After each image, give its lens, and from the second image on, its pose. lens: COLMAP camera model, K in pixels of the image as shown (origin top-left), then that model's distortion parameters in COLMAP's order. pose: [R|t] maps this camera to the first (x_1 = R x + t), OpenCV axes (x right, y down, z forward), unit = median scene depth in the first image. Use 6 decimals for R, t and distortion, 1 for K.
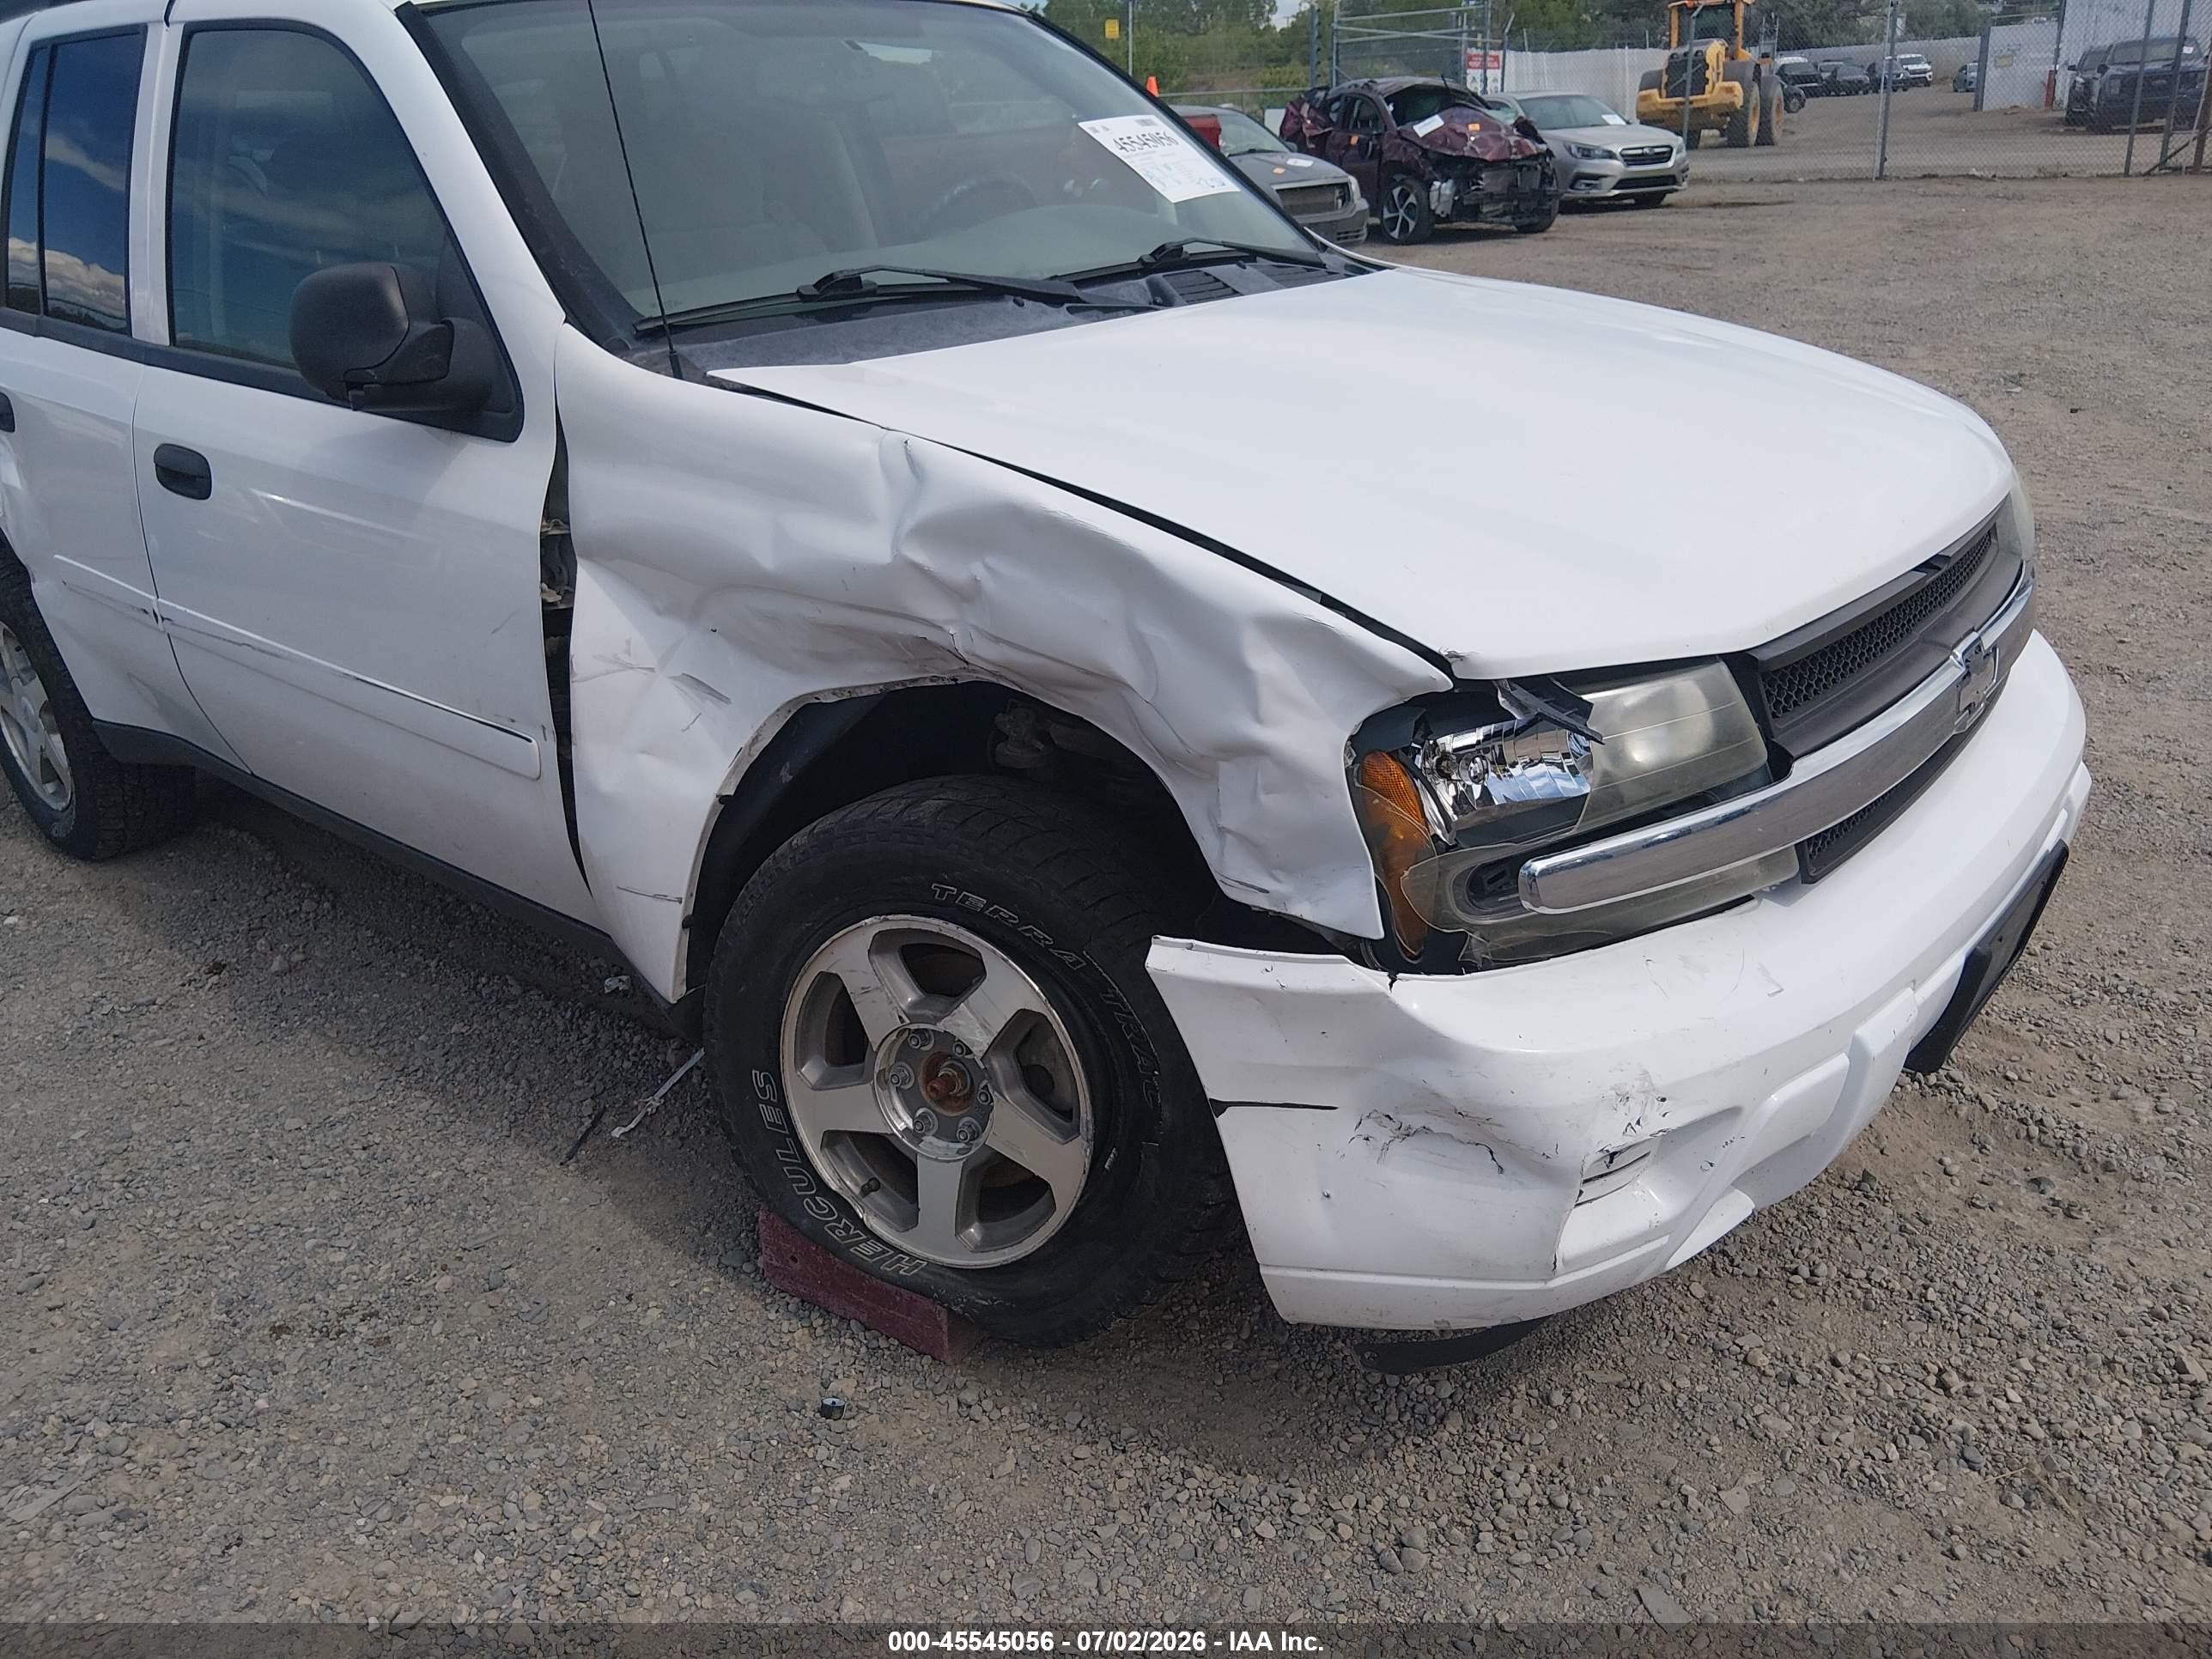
lens RADIAL K [[1681.8, 0, 1095.2], [0, 1681.8, 825.2], [0, 0, 1]] dist [0.087399, -0.169096]
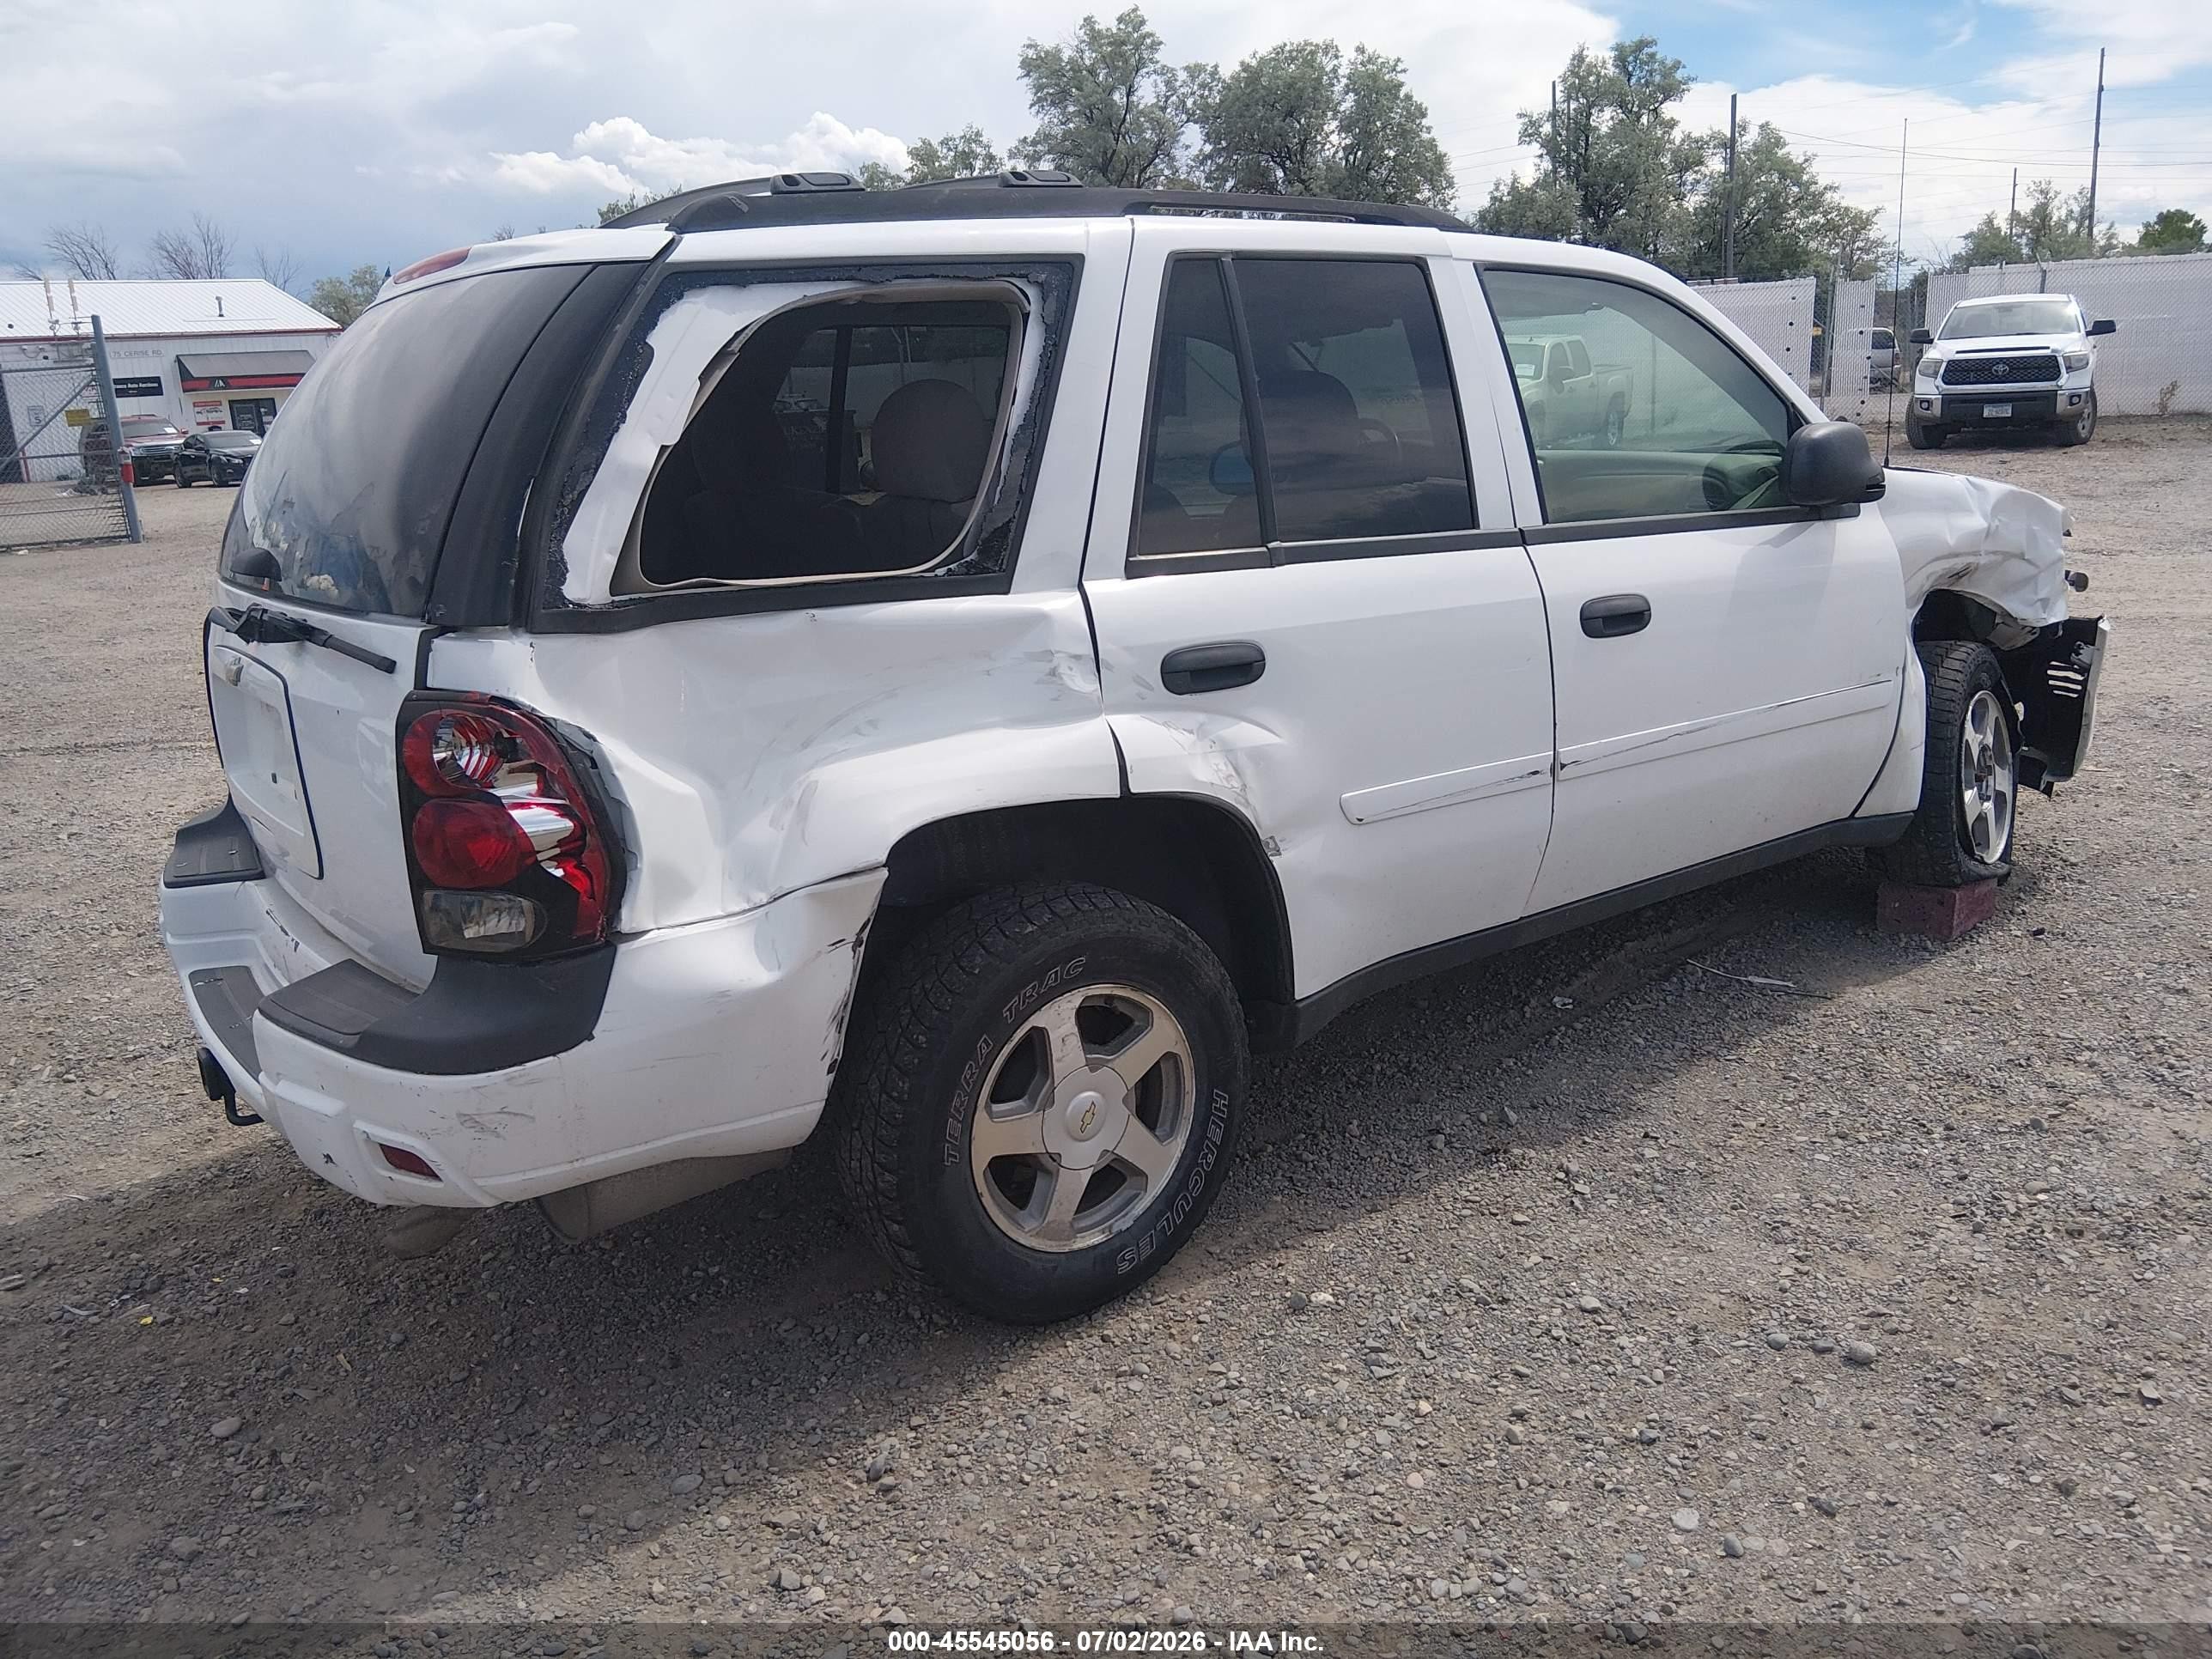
lens RADIAL K [[1666.0, 0, 1095.1], [0, 1666.0, 828.6], [0, 0, 1]] dist [0.083760, -0.145134]
pose [[0.224196, -0.207672, 0.952160, -2.312690], [0.413046, 0.905184, 0.100170, -0.444420], [-0.882683, 0.370829, 0.288717, 1.341029]]
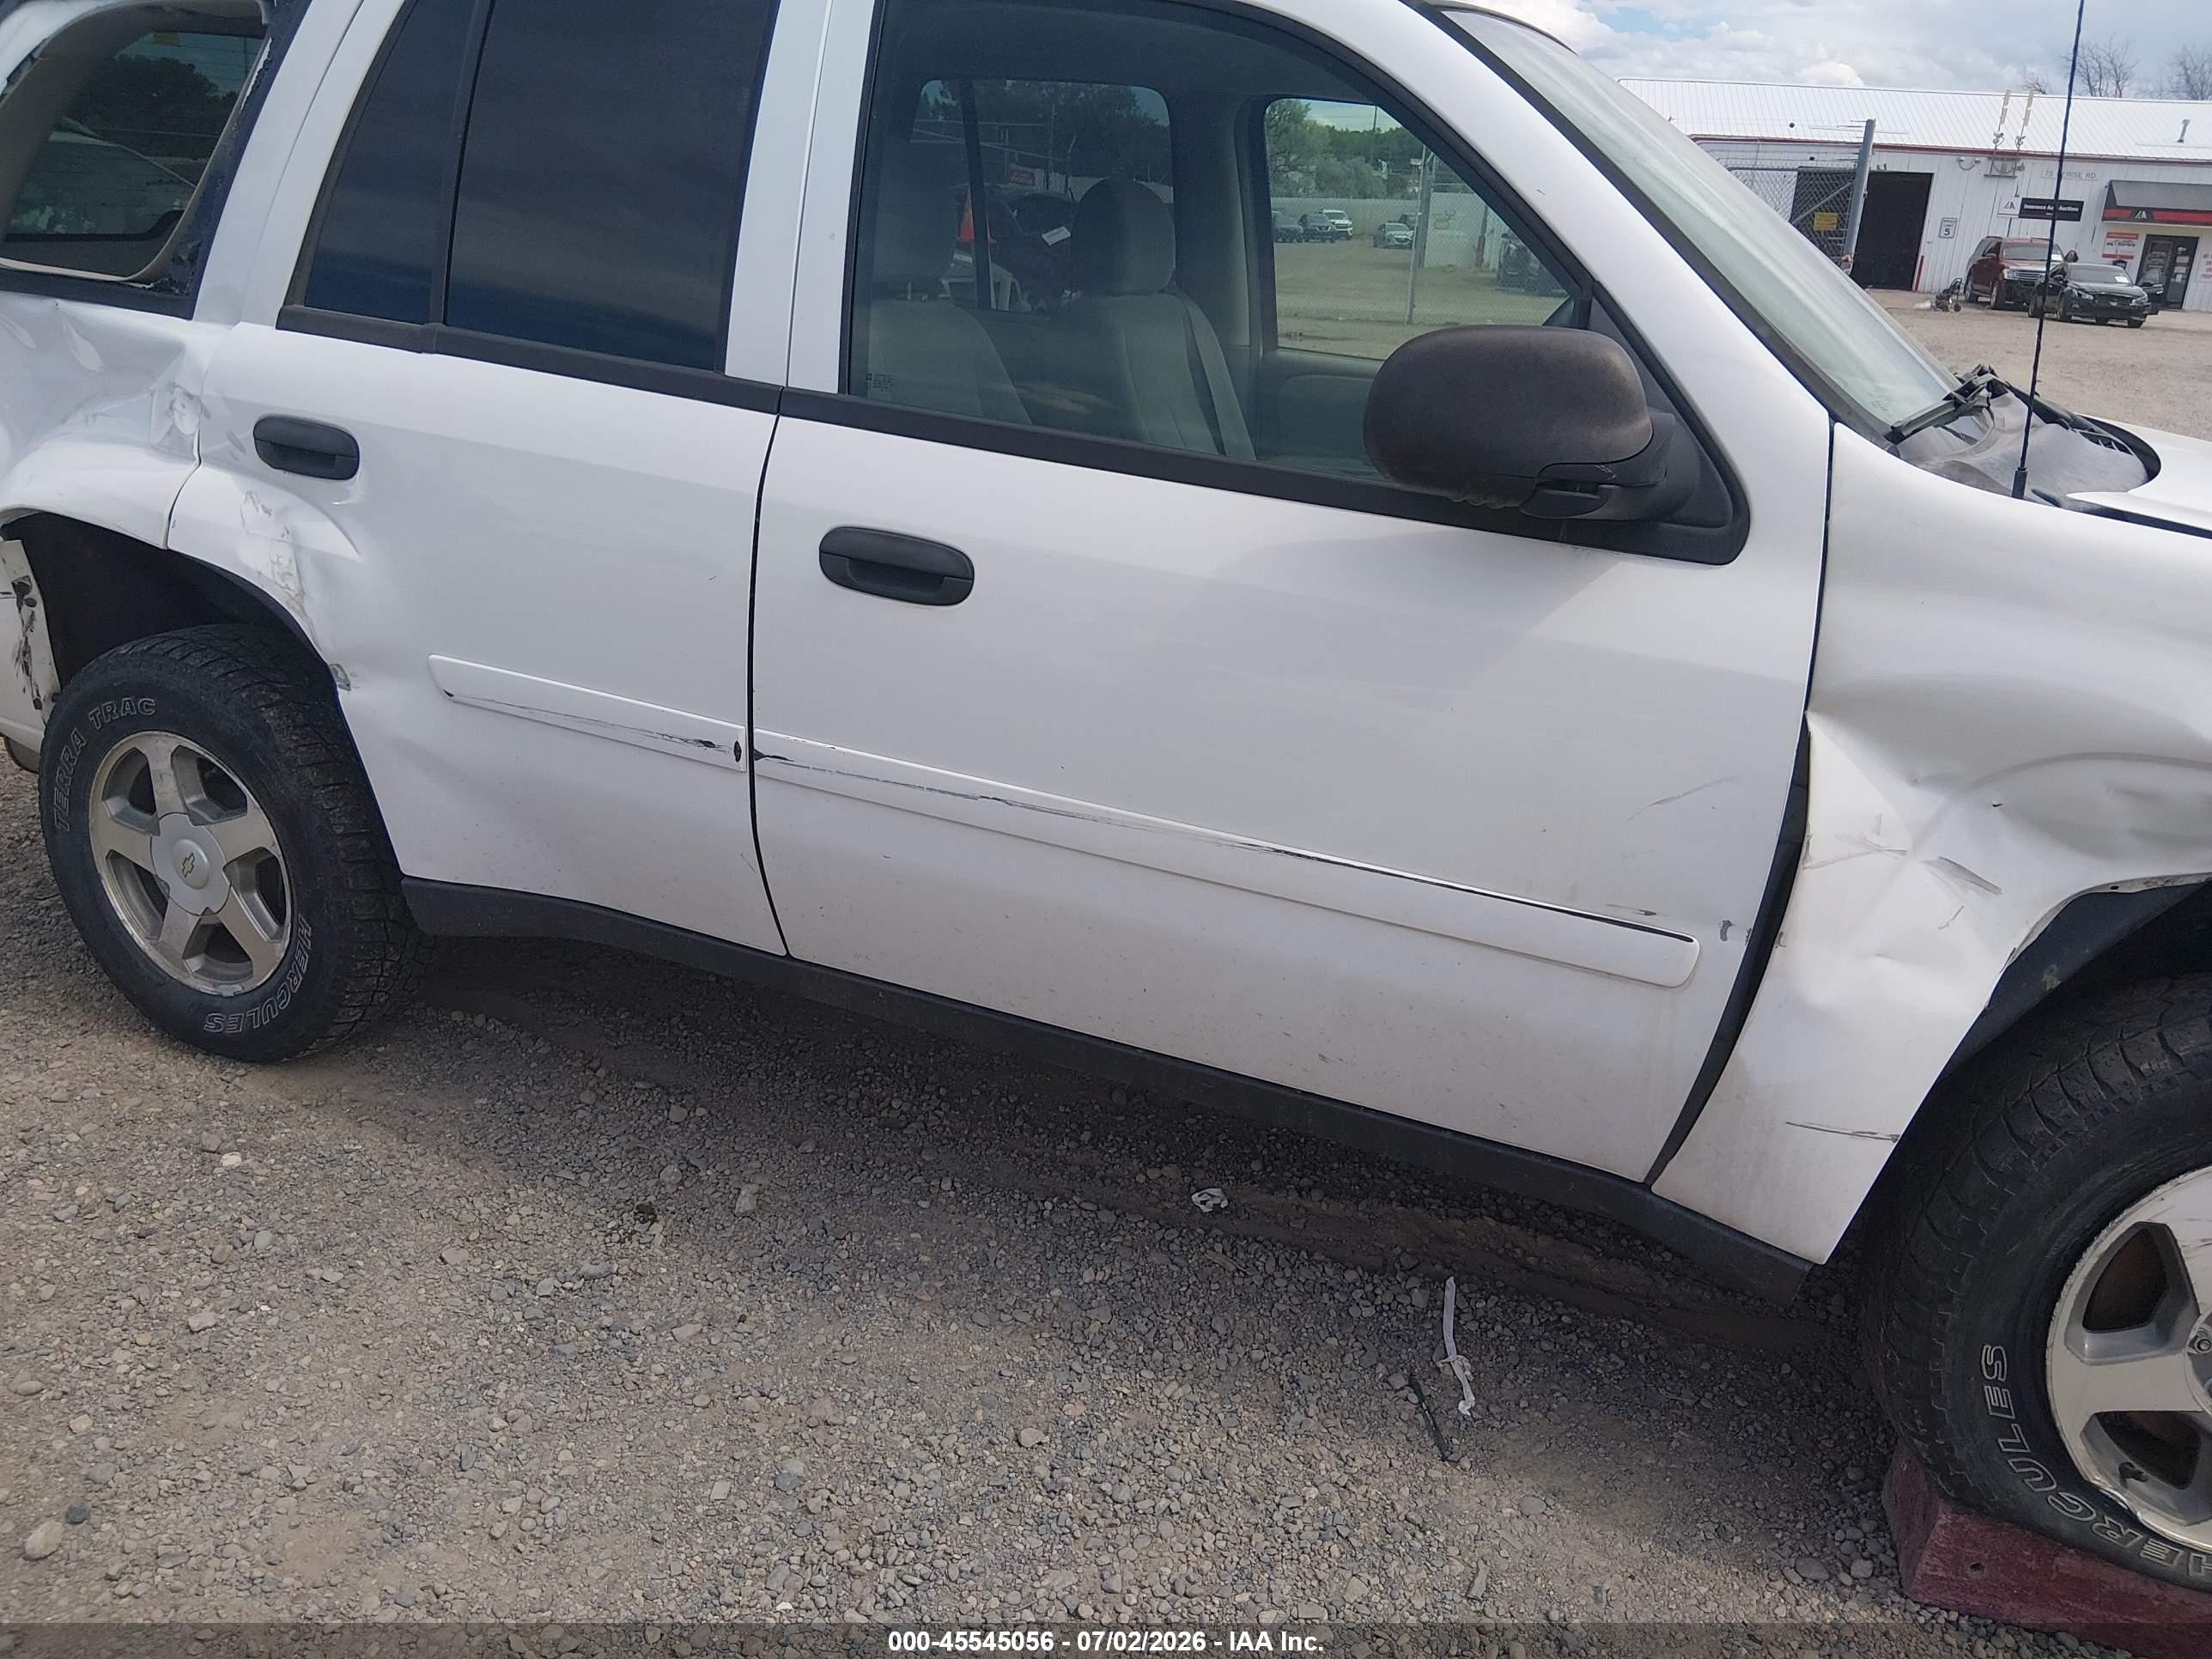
lens RADIAL K [[1701.2, 0, 1107.7], [0, 1701.2, 808.4], [0, 0, 1]] dist [0.025259, -0.058237]
pose [[0.950396, 0.000545, 0.311041, -0.874053], [0.018047, 0.998217, -0.056892, -0.073849], [-0.310518, 0.059684, 0.948692, 0.349786]]
